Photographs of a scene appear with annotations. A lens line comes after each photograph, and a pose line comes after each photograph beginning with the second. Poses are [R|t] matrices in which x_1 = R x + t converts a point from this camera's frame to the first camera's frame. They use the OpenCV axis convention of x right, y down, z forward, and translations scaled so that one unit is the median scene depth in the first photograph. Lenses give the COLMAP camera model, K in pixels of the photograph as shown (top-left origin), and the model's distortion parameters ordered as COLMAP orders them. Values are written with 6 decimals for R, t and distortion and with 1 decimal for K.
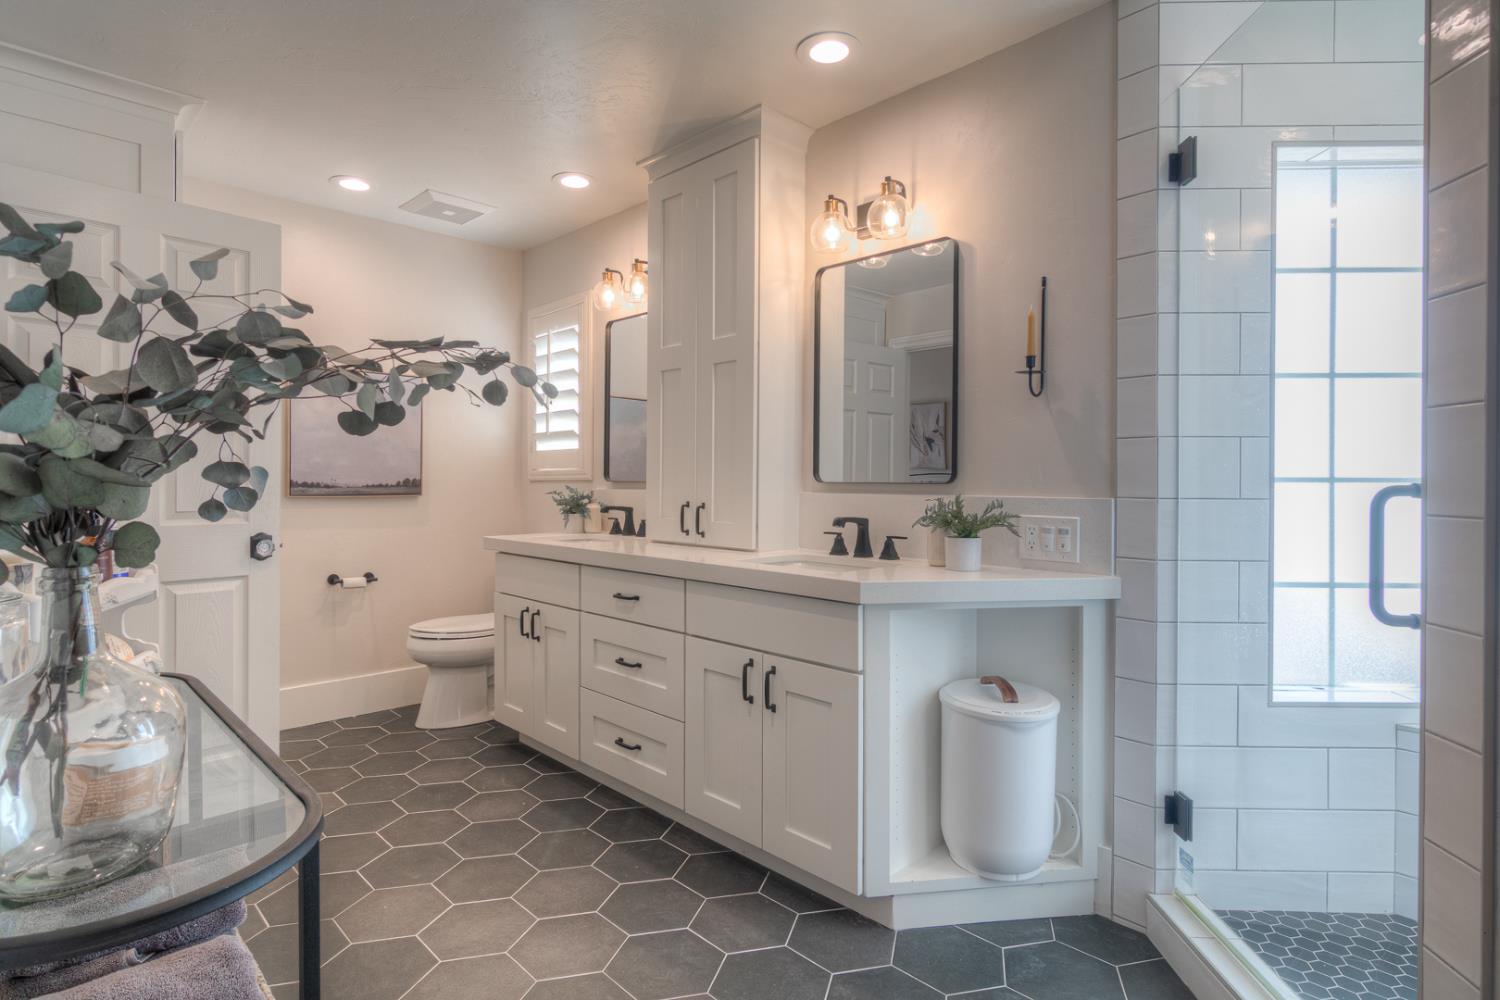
lens RADIAL K [[802.7, 0, 746.4], [0, 802.7, 495.7], [0, 0, 1]] dist [-0.000013, 0.001406]
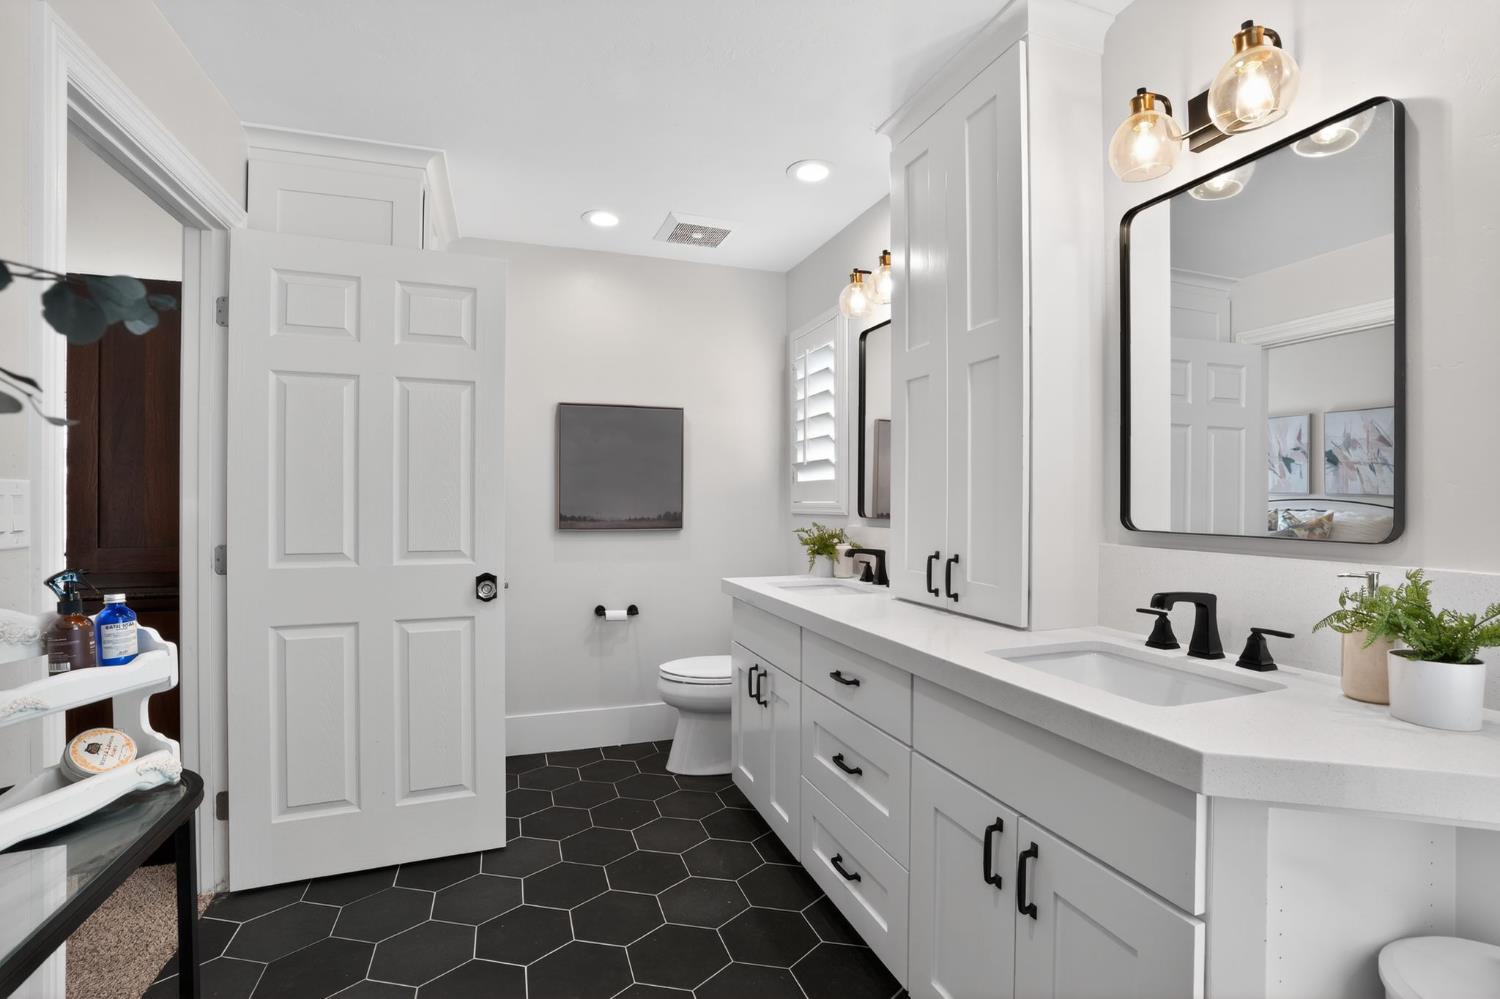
lens RADIAL K [[714.3, 0, 746.9], [0, 714.3, 505.1], [0, 0, 1]] dist [-0.051739, 0.009368]
pose [[0.909442, 0.001290, -0.415829, 0.042621], [-0.006819, 0.999907, -0.011812, -0.027436], [0.415775, 0.013578, 0.909366, 0.324938]]
